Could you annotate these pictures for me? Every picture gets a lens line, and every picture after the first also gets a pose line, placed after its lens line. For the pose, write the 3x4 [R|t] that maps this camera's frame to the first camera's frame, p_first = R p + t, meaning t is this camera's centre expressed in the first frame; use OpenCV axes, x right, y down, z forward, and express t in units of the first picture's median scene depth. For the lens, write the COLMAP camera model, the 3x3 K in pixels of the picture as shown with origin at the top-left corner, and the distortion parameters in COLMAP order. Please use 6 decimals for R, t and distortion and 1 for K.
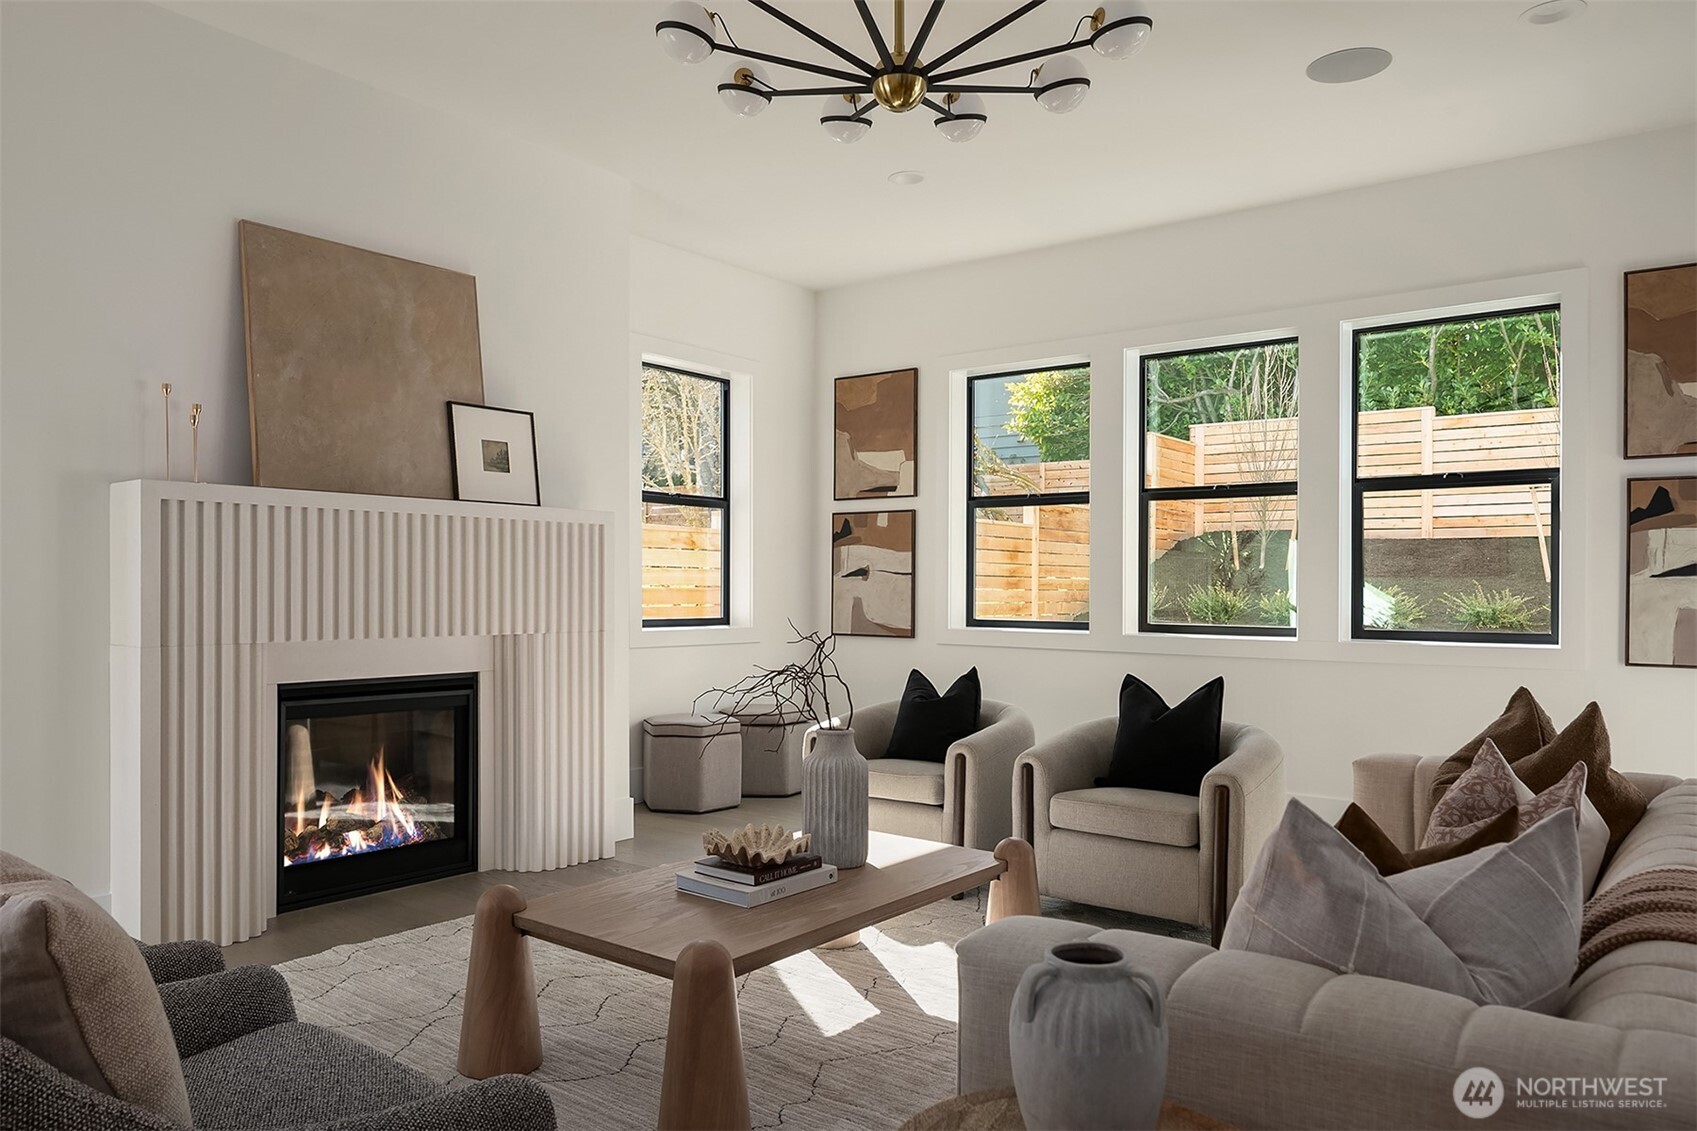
lens RADIAL K [[1165.3, 0, 822.9], [0, 1165.3, 607.5], [0, 0, 1]] dist [-0.002339, -0.000853]
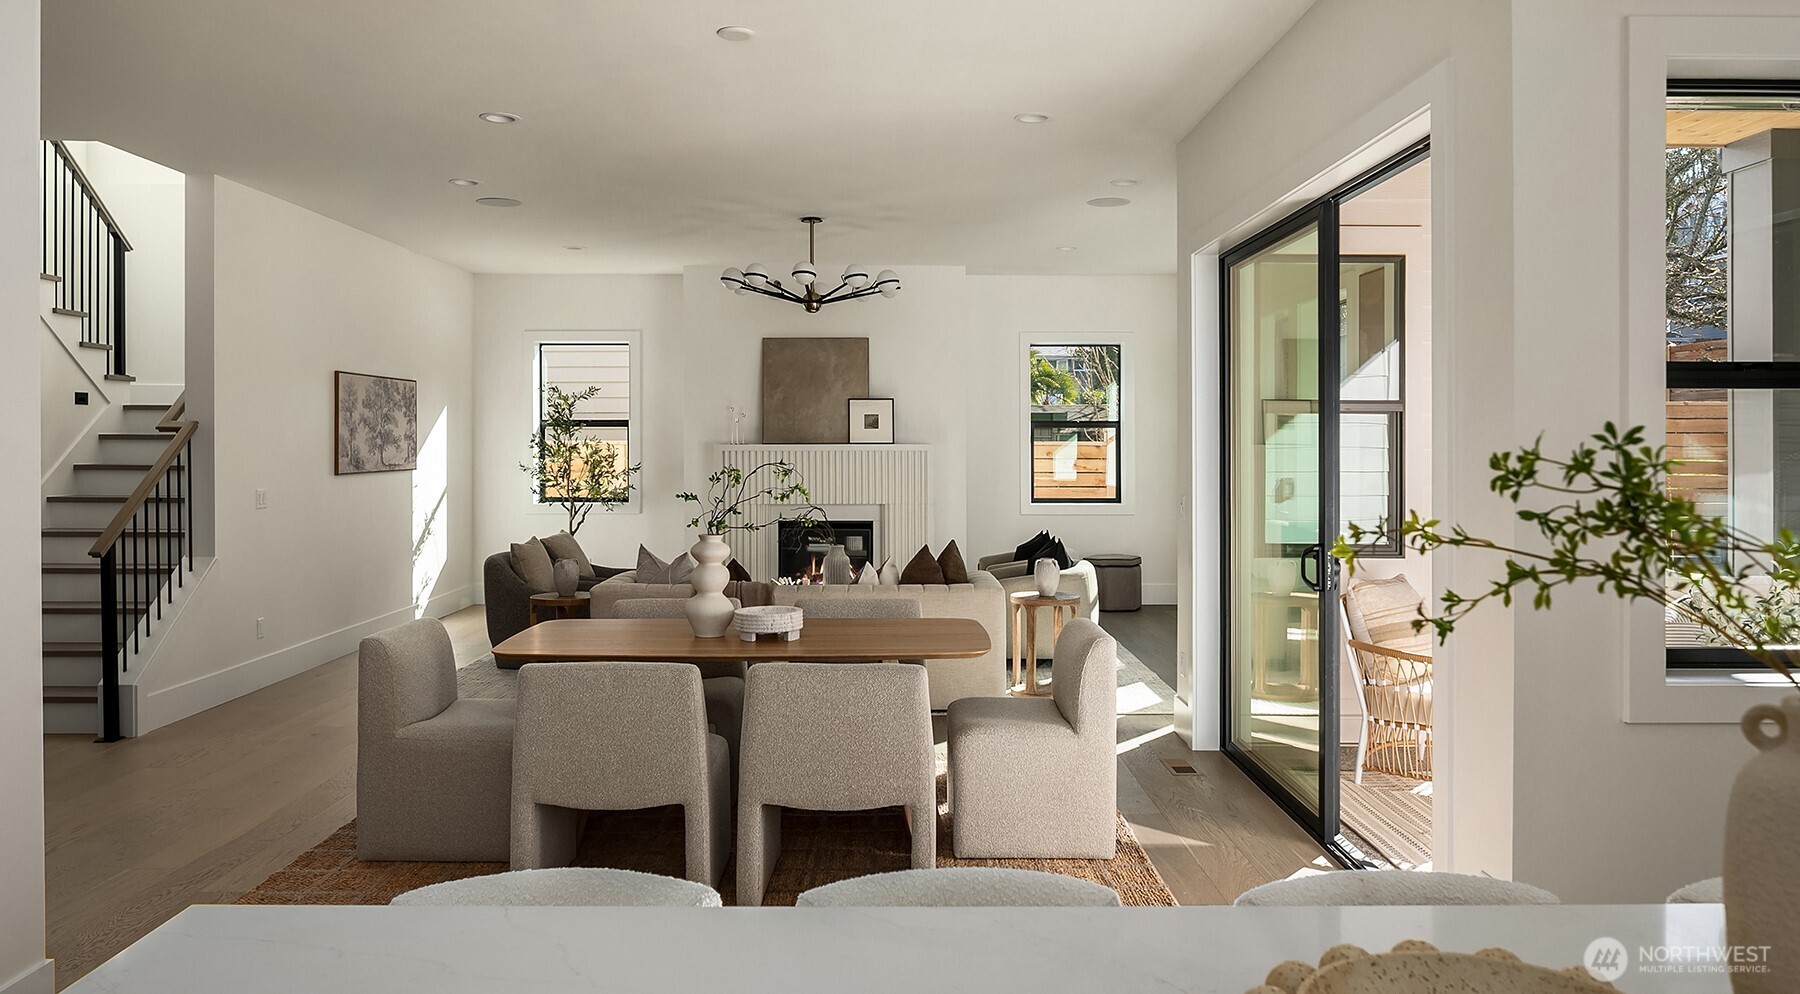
lens RADIAL K [[1354.1, 0, 900.0], [0, 1354.1, 497.0], [0, 0, 1]] dist [0.001439, 0.000045]
pose [[0.627511, 0.020216, -0.778345, 1.605162], [-0.007226, 0.999771, 0.020141, -0.037541], [0.778574, -0.007014, 0.627514, -0.506094]]
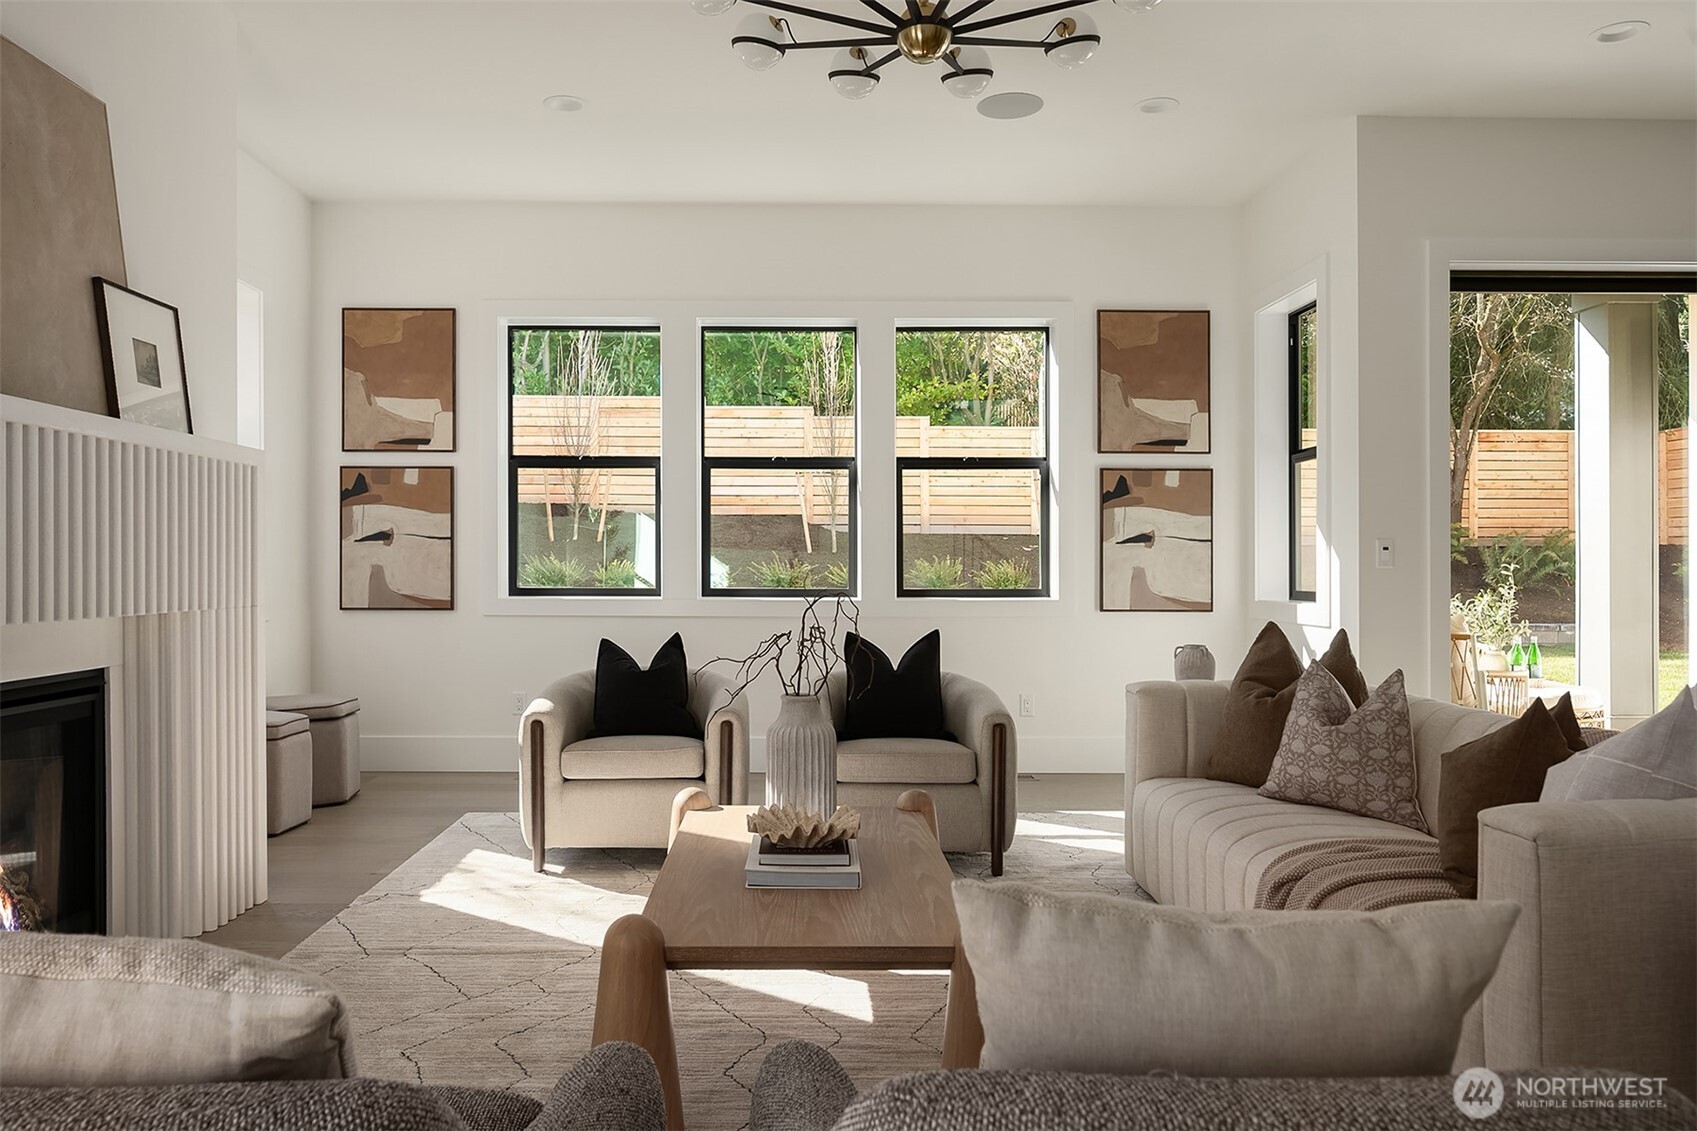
lens RADIAL K [[1188.8, 0, 789.7], [0, 1188.8, 573.9], [0, 0, 1]] dist [-0.000955, 0.001993]
pose [[0.779161, -0.009148, 0.626757, -0.403091], [0.013868, 0.999900, -0.002646, 0.006151], [-0.626670, 0.010753, 0.779211, 0.175107]]
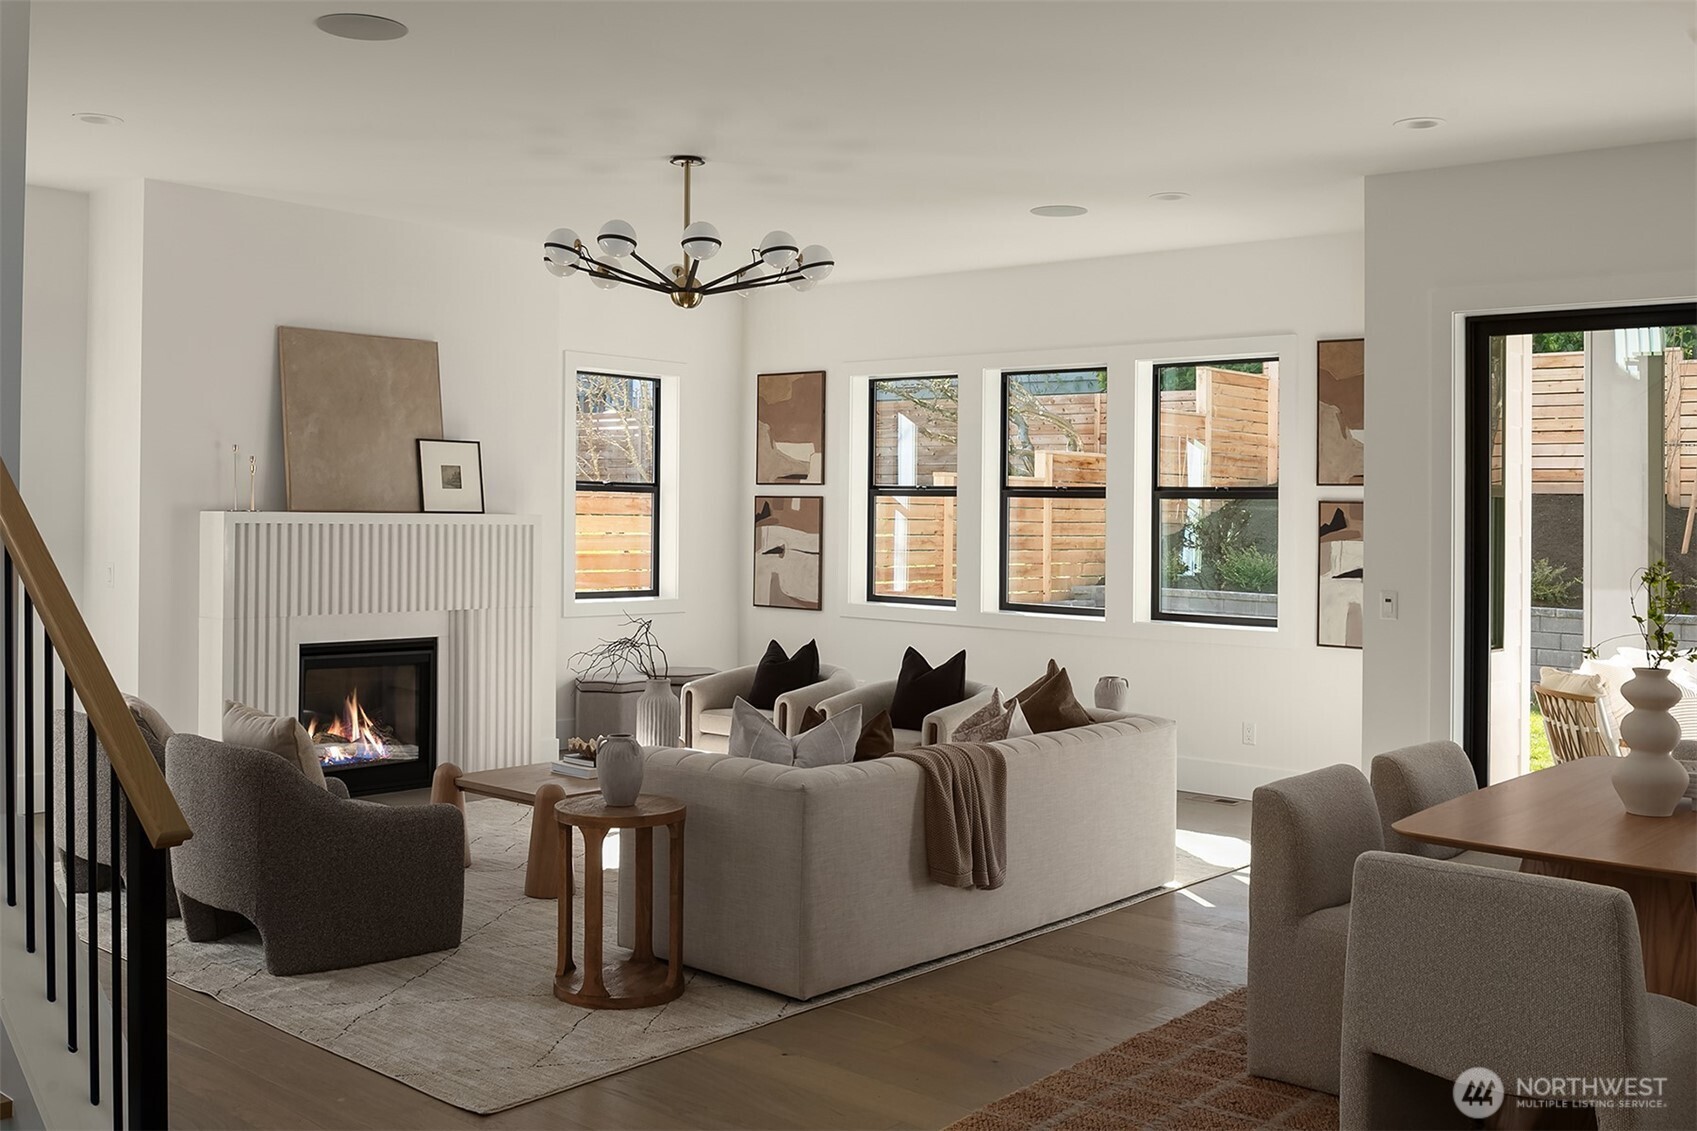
lens RADIAL K [[1690.2, 0, 848.5], [0, 1690.2, 565.5], [0, 0, 1]] dist [-0.009323, -0.001709]
pose [[0.998590, 0.013592, -0.051323, 0.259579], [-0.012754, 0.999781, 0.016615, -0.061592], [0.051538, -0.015937, 0.998544, -0.862878]]
